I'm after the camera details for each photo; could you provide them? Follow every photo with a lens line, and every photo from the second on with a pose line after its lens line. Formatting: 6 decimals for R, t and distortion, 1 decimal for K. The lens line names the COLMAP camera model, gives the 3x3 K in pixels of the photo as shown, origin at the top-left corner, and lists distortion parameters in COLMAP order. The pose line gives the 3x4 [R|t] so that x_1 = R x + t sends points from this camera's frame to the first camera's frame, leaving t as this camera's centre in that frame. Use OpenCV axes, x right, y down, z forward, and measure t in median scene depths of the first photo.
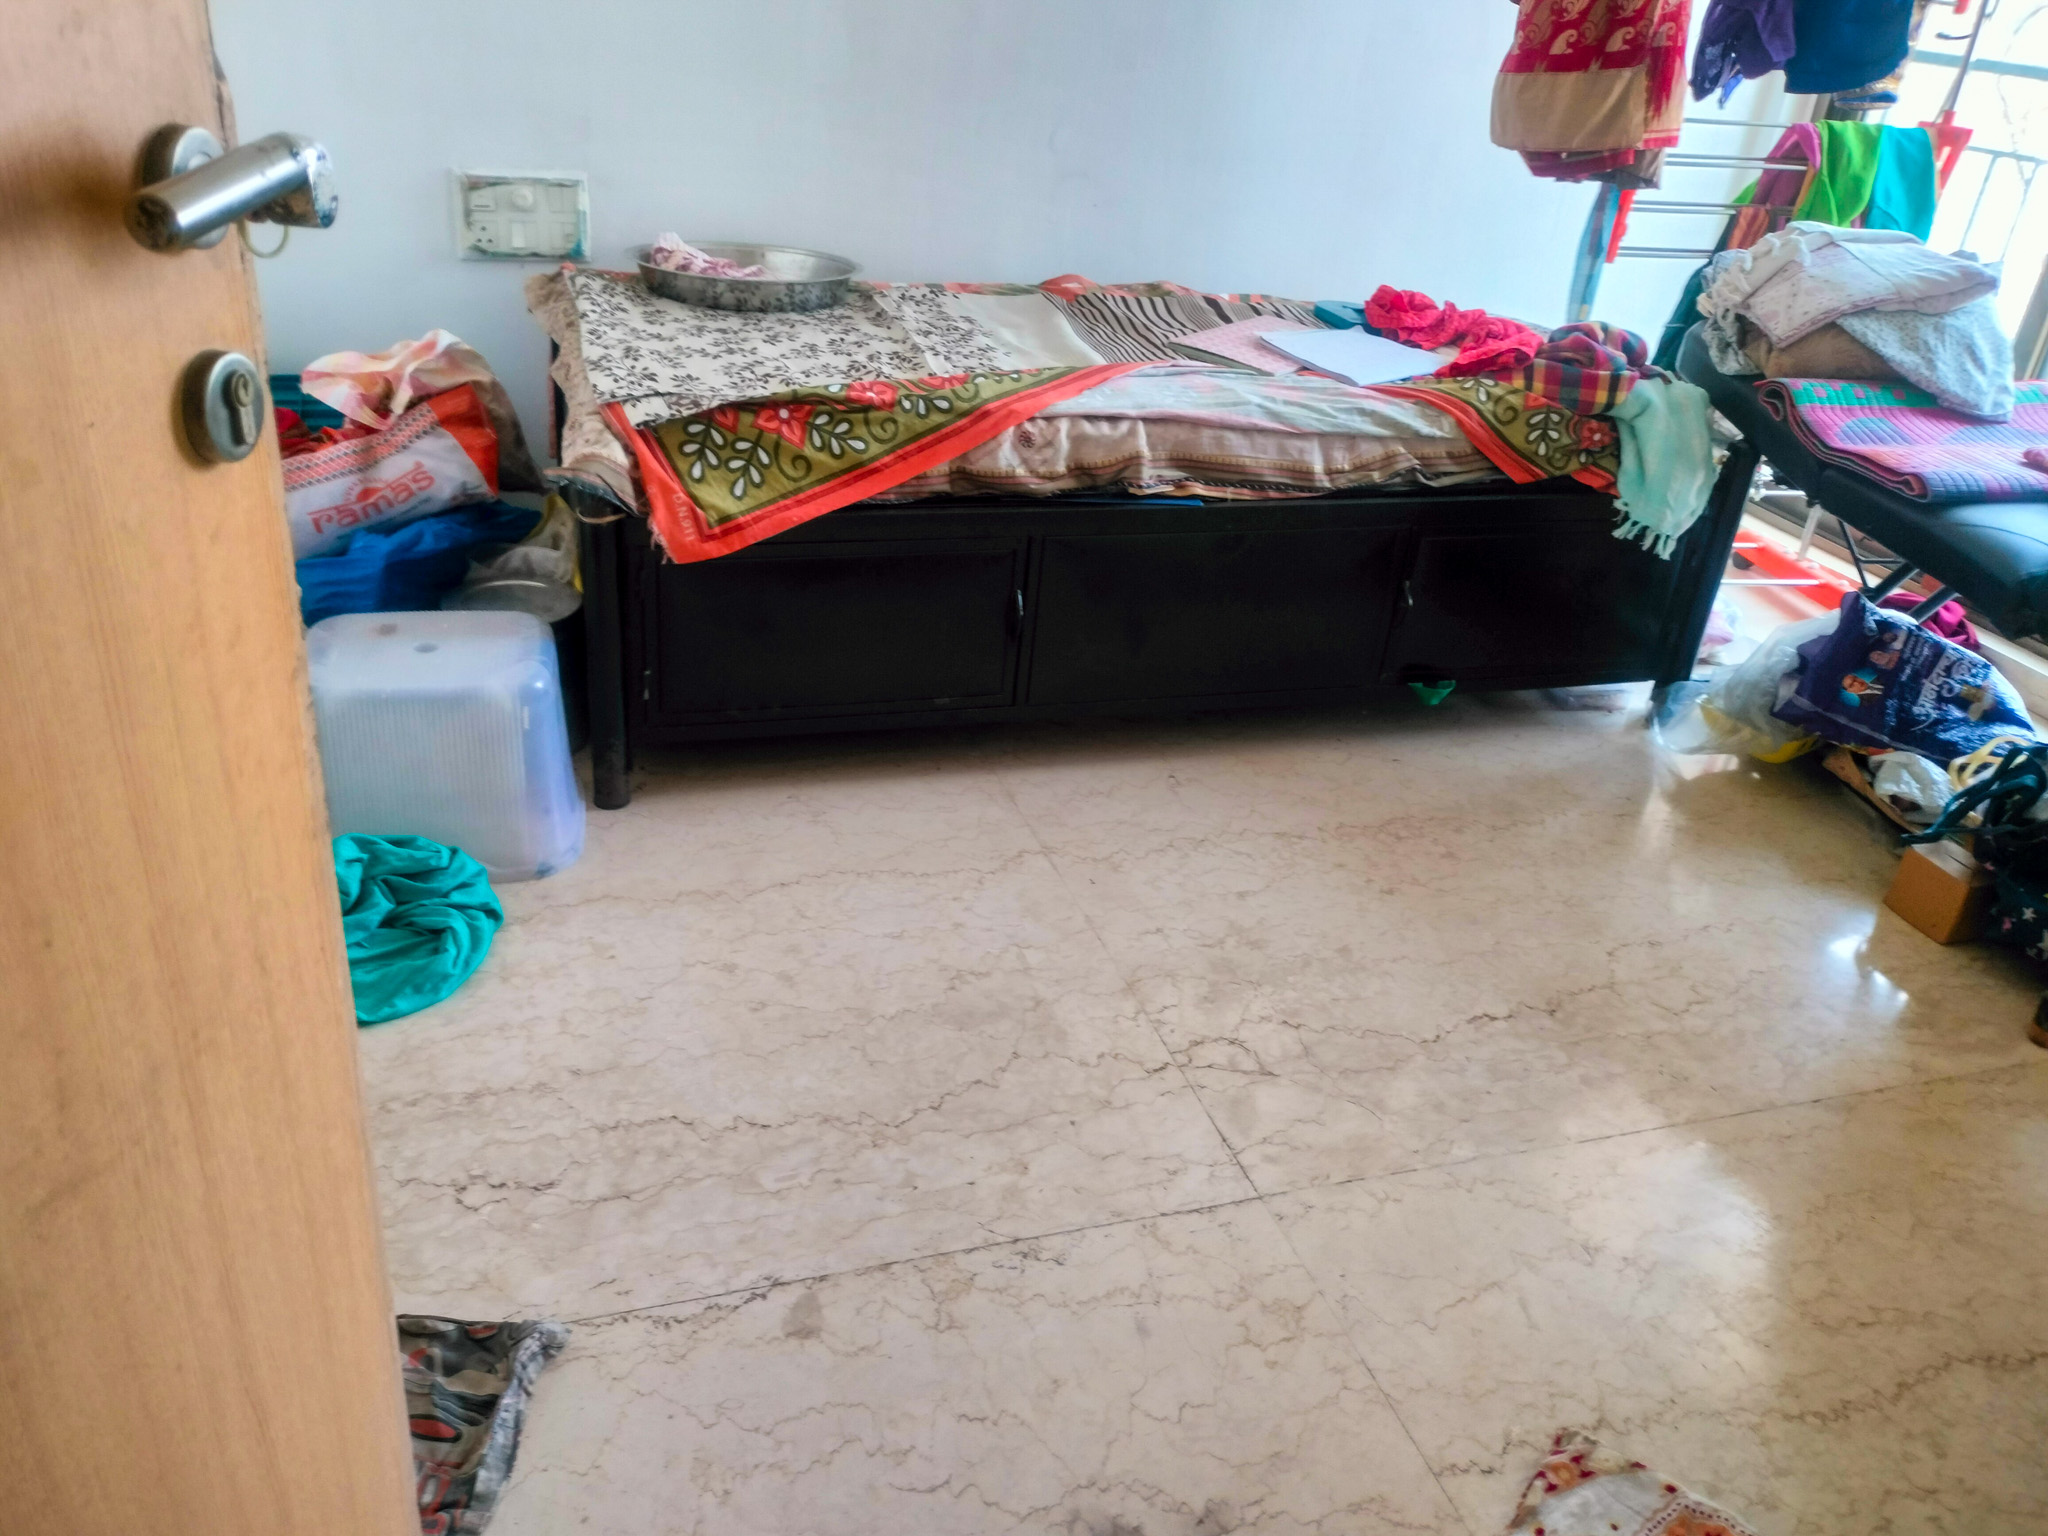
lens RADIAL K [[1564.1, 0, 1017.1], [0, 1564.1, 784.4], [0, 0, 1]] dist [0.029462, -0.024398]
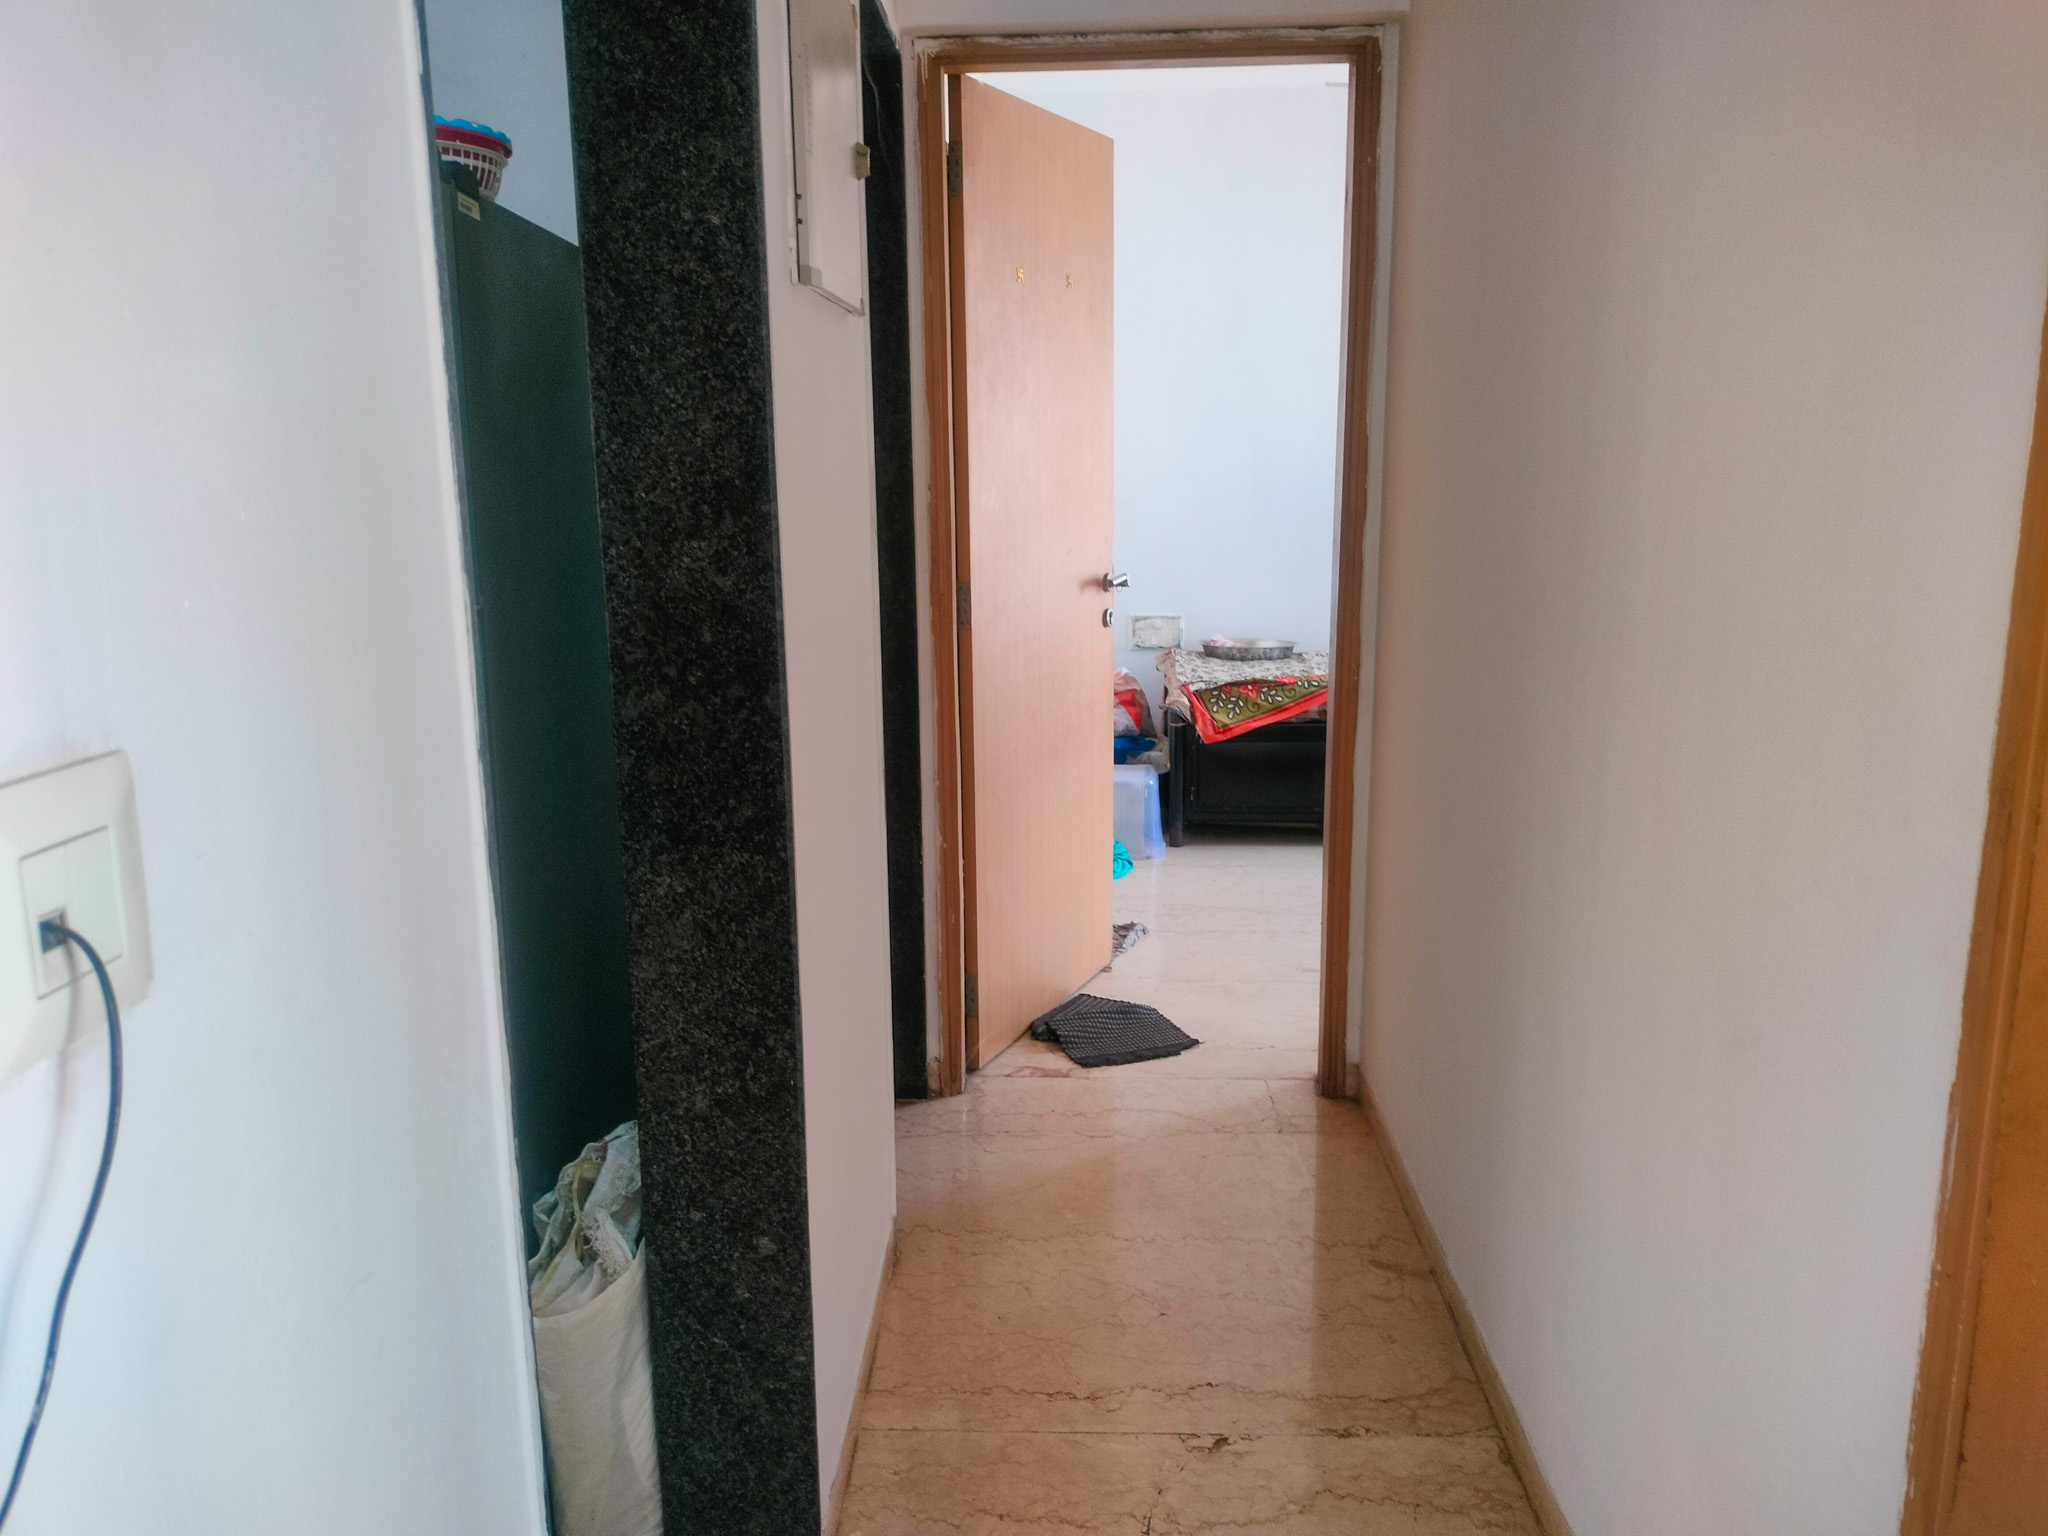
lens RADIAL K [[1564.1, 0, 1032.1], [0, 1564.1, 769.7], [0, 0, 1]] dist [0.029462, -0.024398]
pose [[0.933411, -0.025373, -0.357910, 0.371542], [-0.084235, 0.954124, -0.287320, 0.566217], [0.348781, 0.298336, 0.888452, -1.167567]]
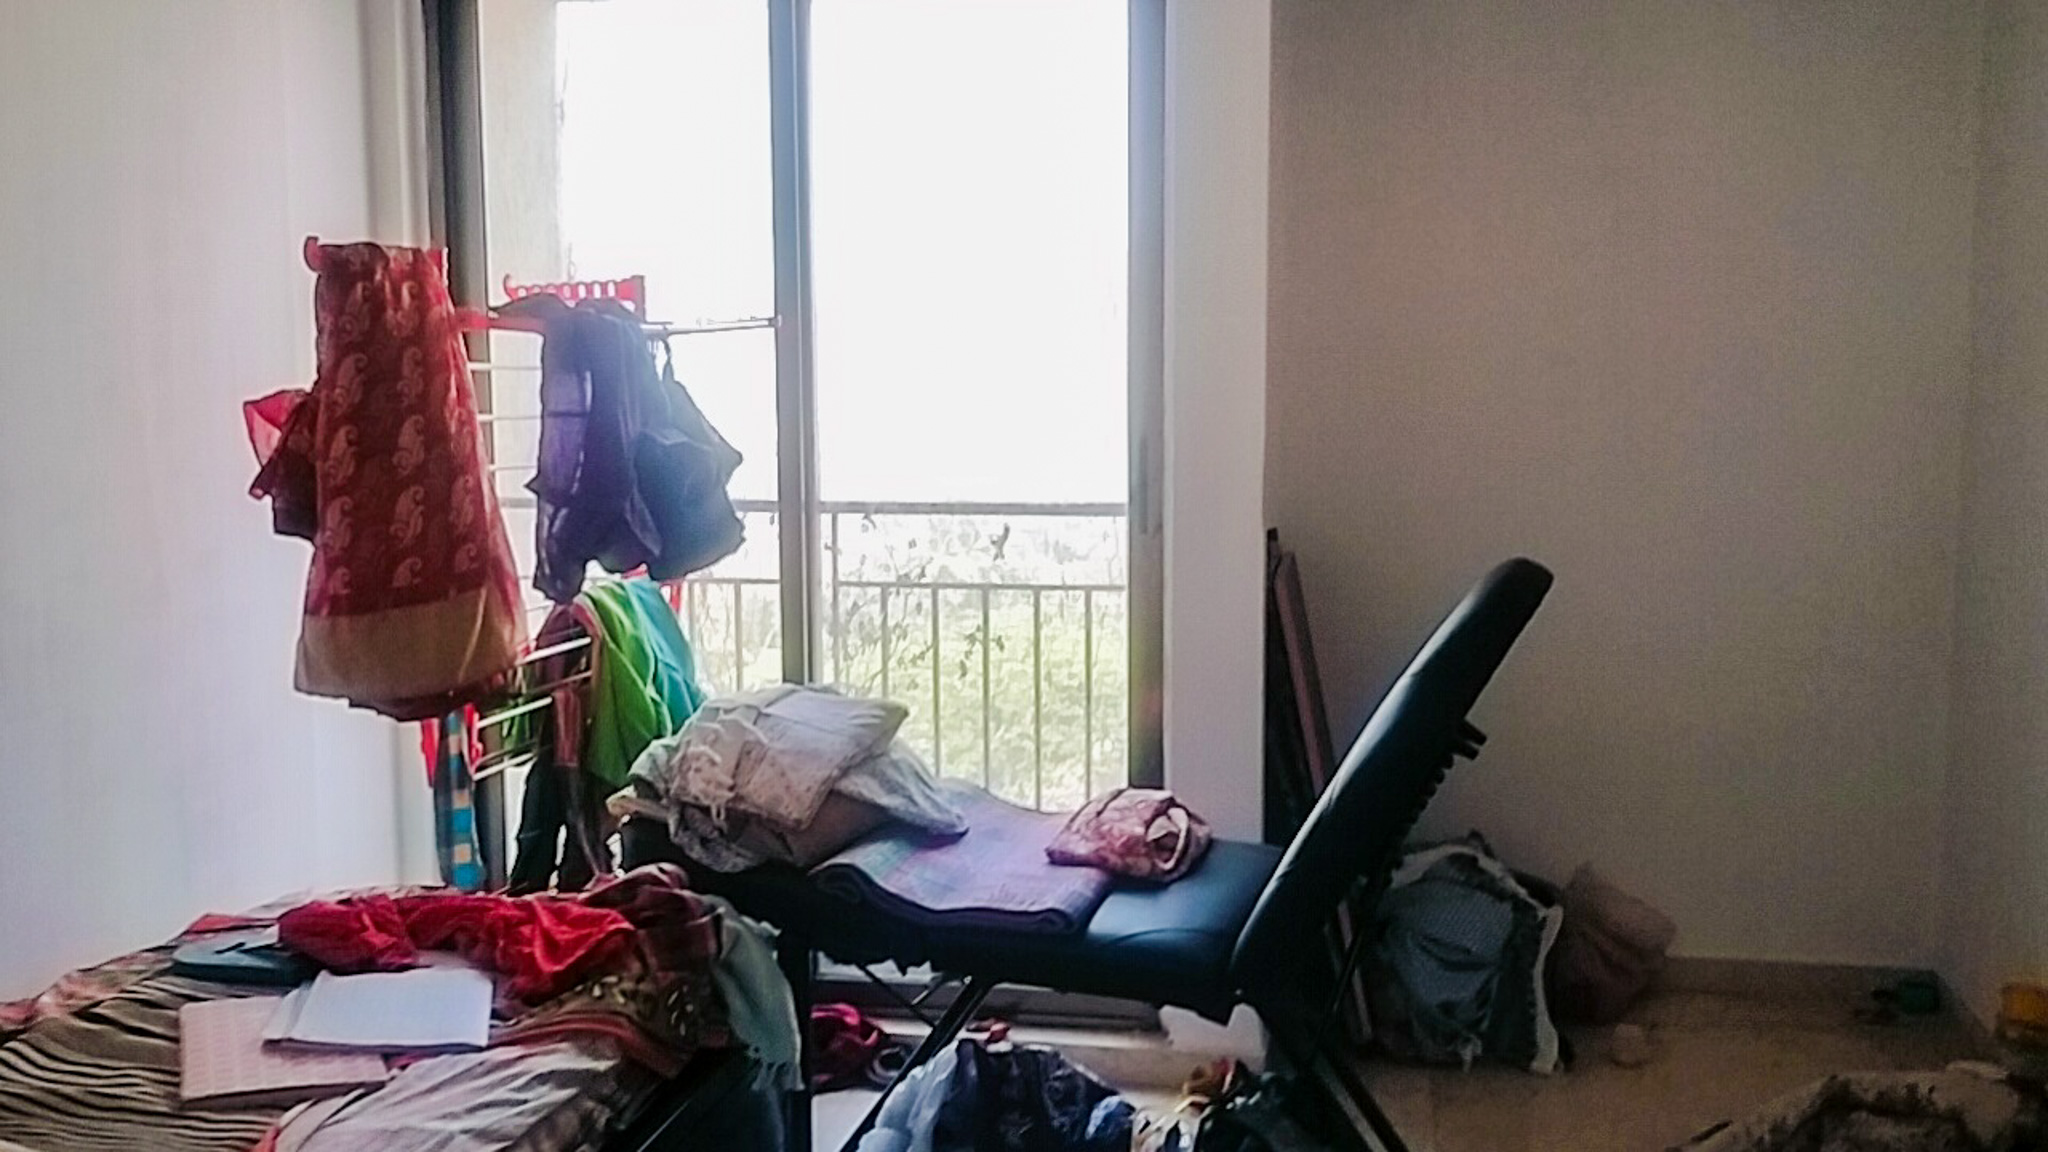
lens RADIAL K [[1915.7, 0, 1022.2], [0, 1915.7, 573.5], [0, 0, 1]] dist [0.008547, 0.000000]
pose [[0.493395, -0.183243, 0.850284, -0.368553], [0.465064, 0.881668, -0.079856, -0.260697], [-0.735035, 0.434838, 0.520230, 0.265377]]
